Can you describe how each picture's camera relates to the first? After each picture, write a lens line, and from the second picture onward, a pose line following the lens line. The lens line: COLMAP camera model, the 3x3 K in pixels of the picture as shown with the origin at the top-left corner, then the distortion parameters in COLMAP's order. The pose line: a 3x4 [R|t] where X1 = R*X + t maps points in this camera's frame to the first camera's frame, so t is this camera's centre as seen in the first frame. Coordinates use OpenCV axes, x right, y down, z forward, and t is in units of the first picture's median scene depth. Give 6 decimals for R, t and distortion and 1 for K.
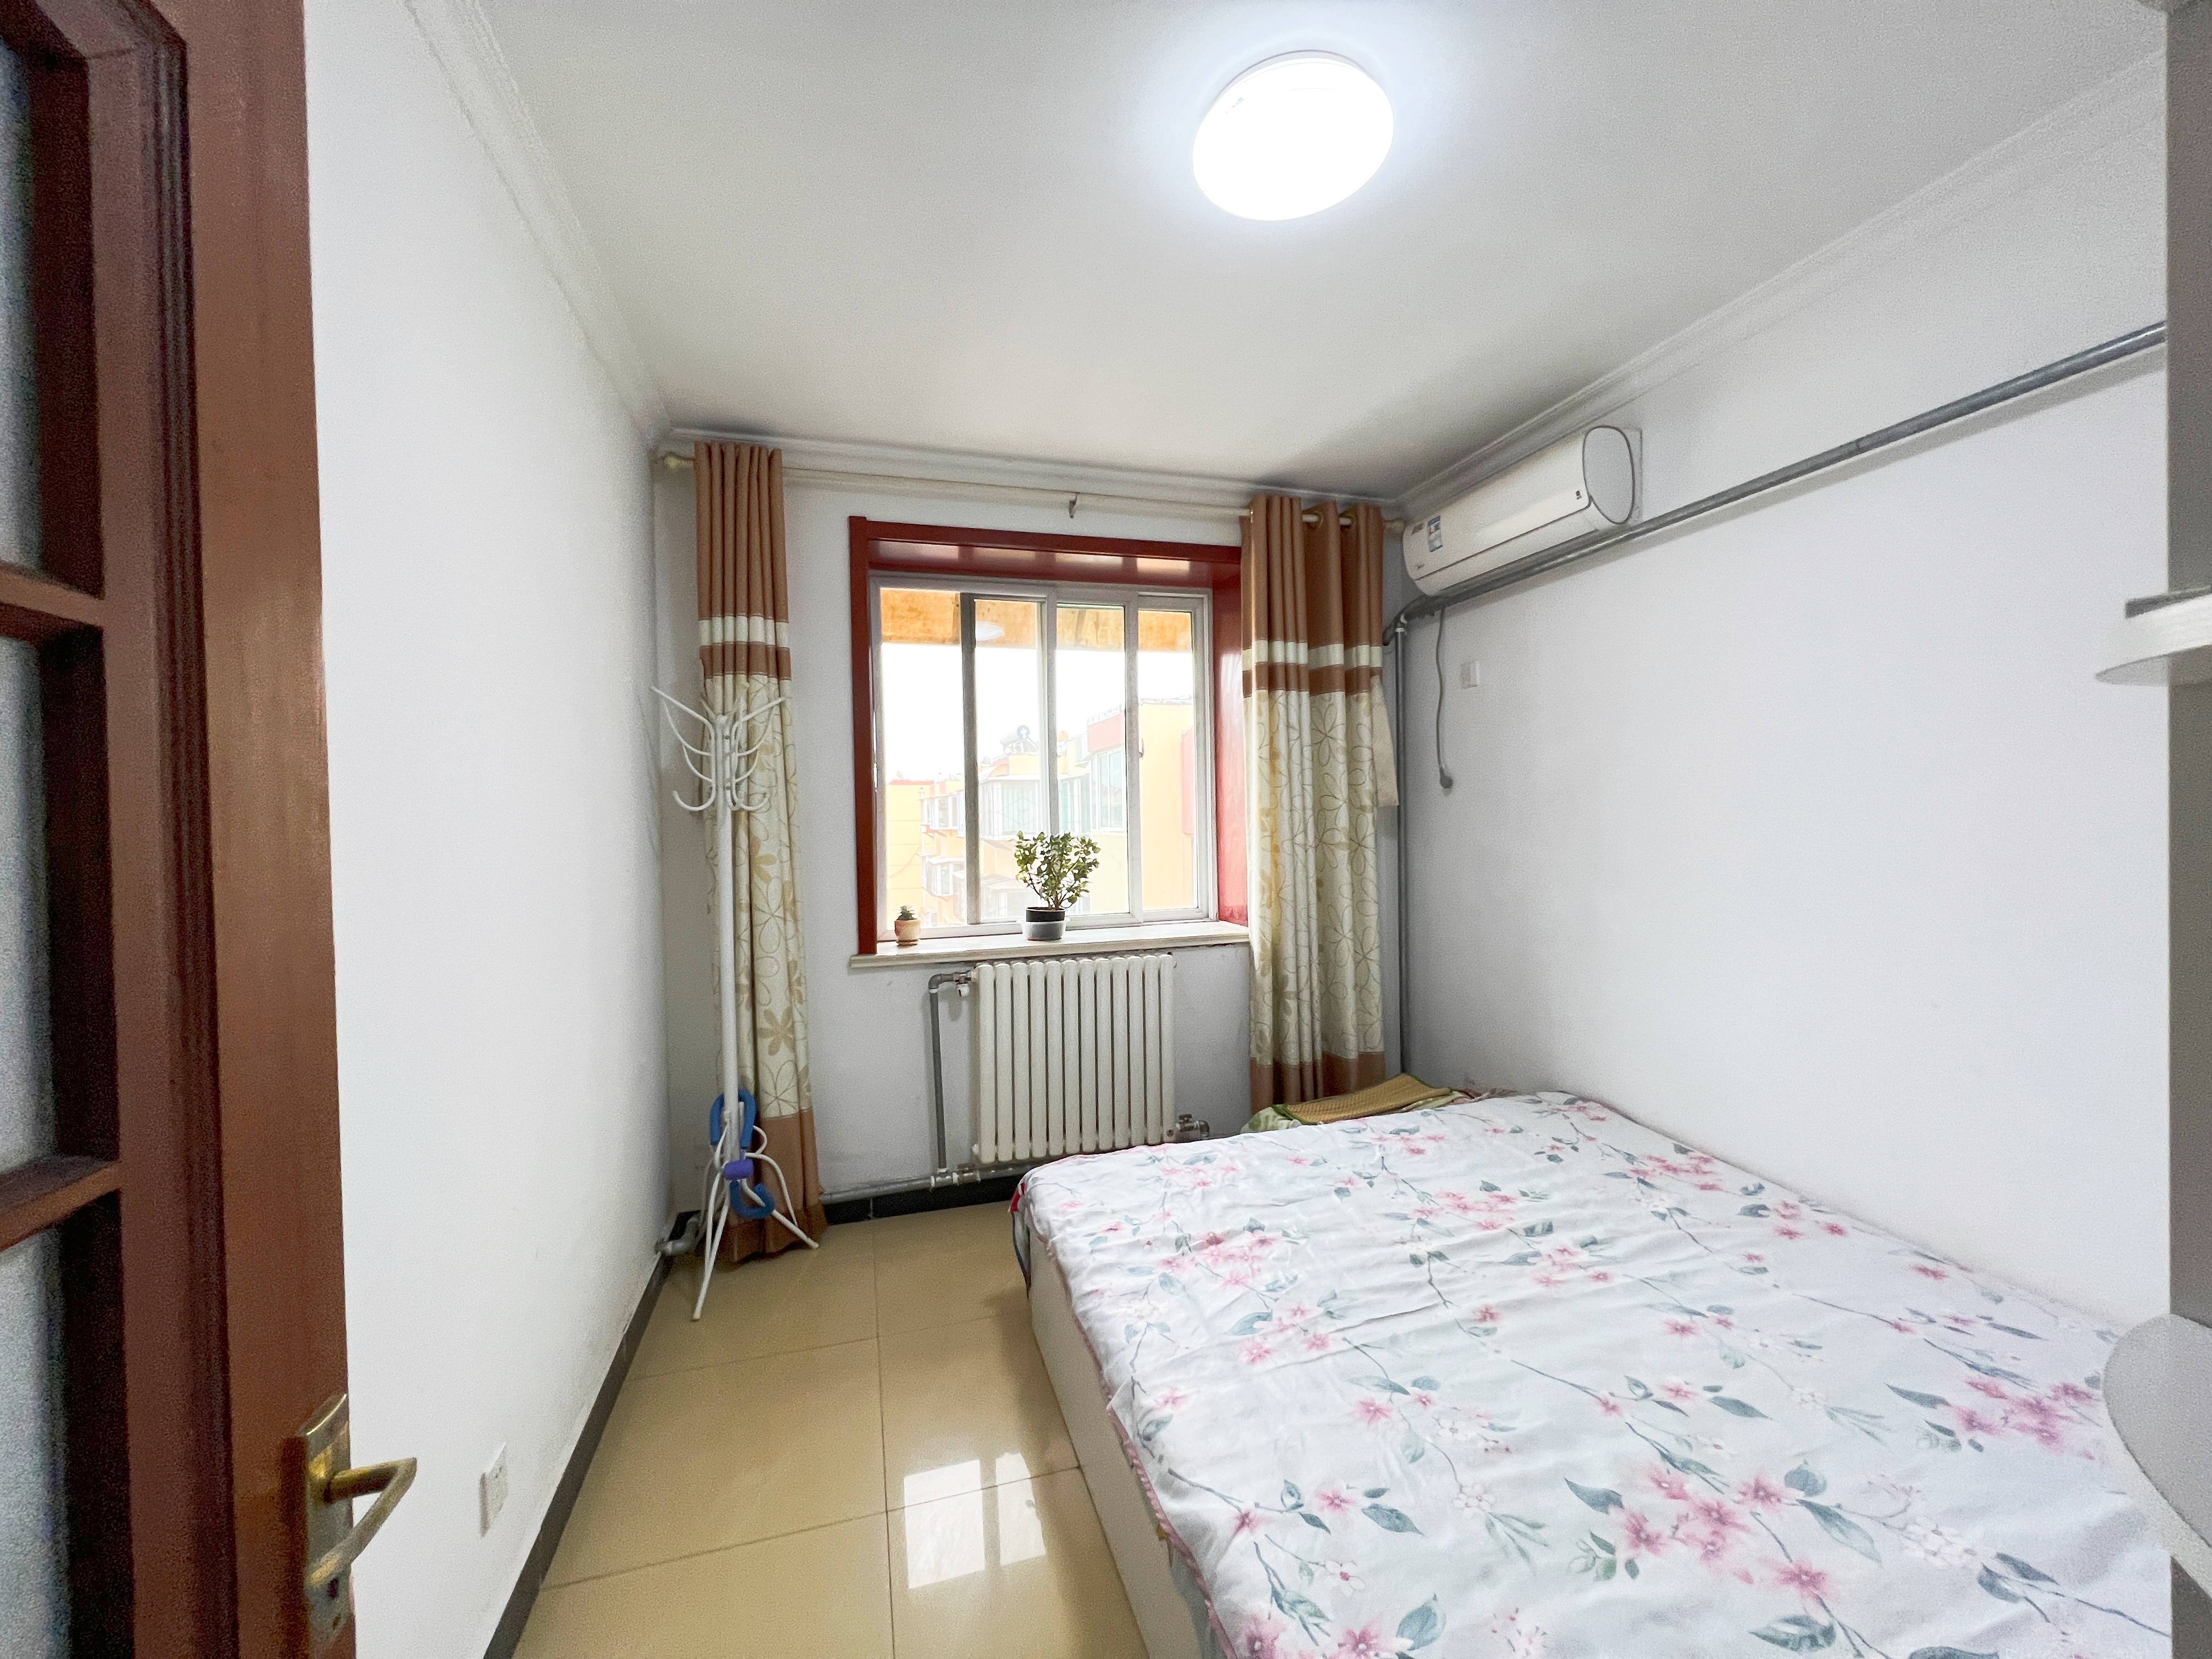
lens RADIAL K [[899.1, 0, 1111.5], [0, 899.1, 827.3], [0, 0, 1]] dist [-0.002406, 0.001156]
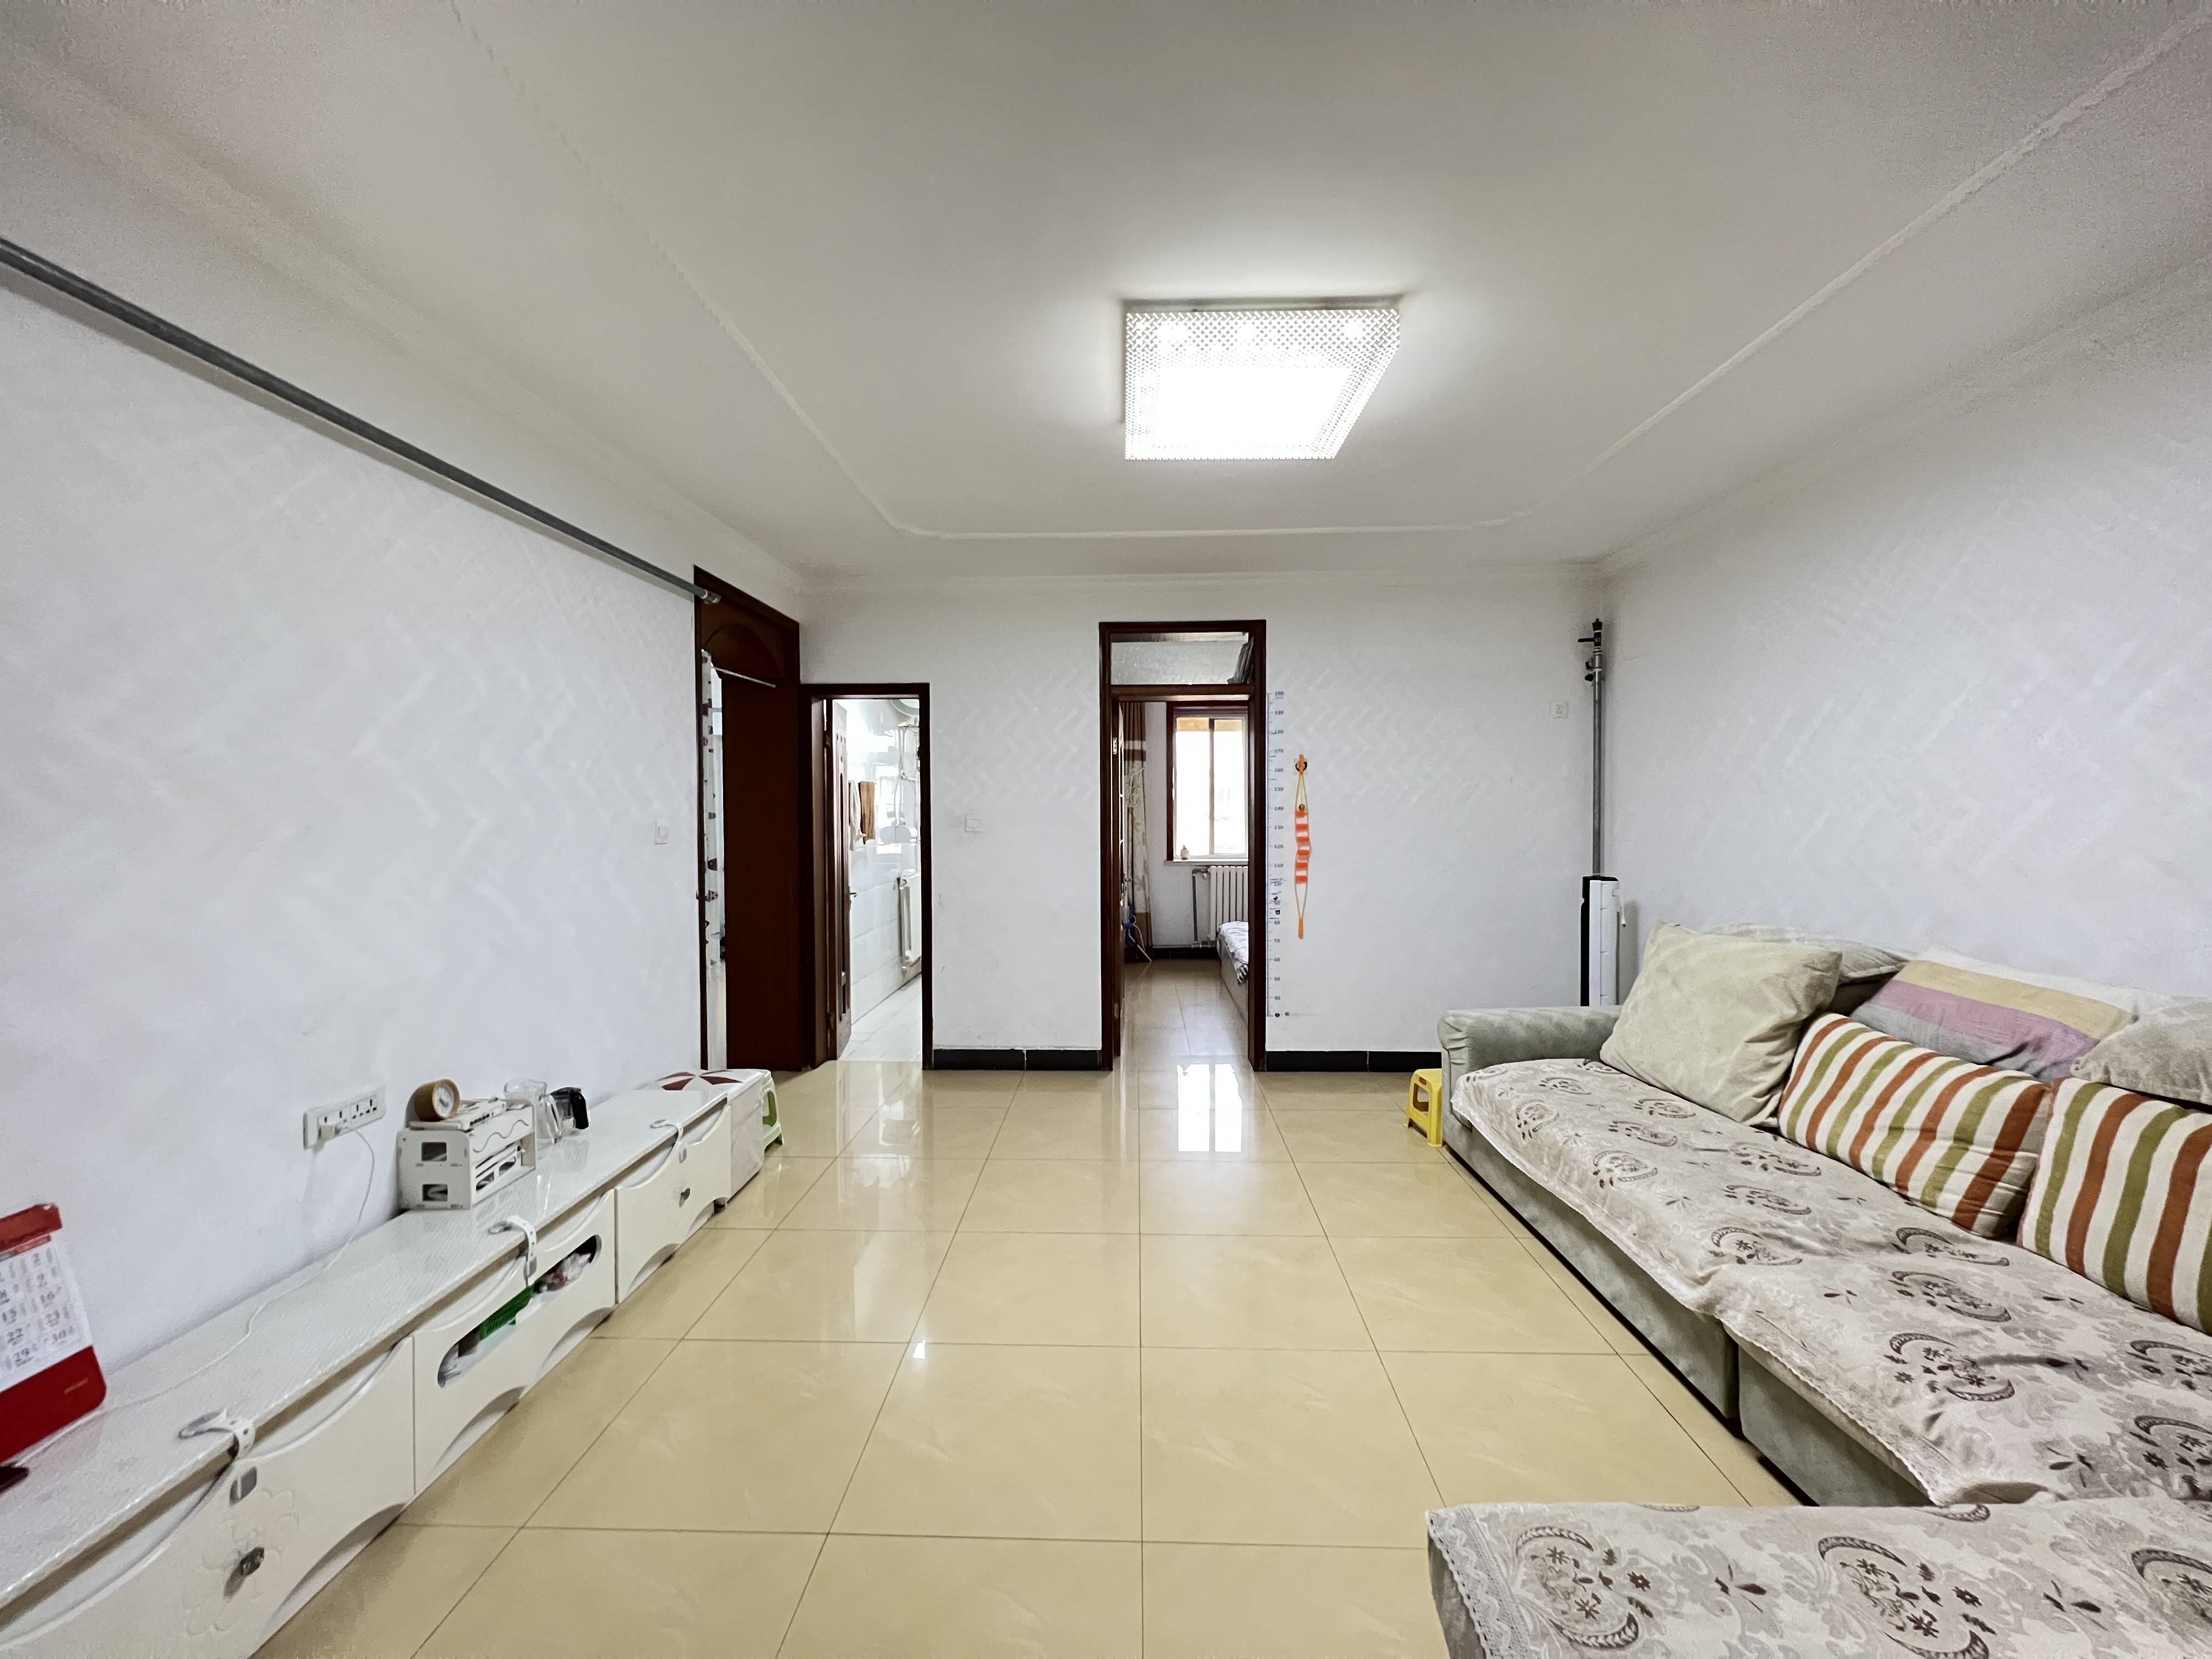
lens RADIAL K [[899.1, 0, 1108.0], [0, 899.1, 824.2], [0, 0, 1]] dist [-0.002406, 0.001156]
pose [[0.949399, 0.018174, -0.313545, 0.413109], [-0.016450, 0.999832, 0.008142, 0.014113], [0.313640, -0.002572, 0.949538, -1.693303]]
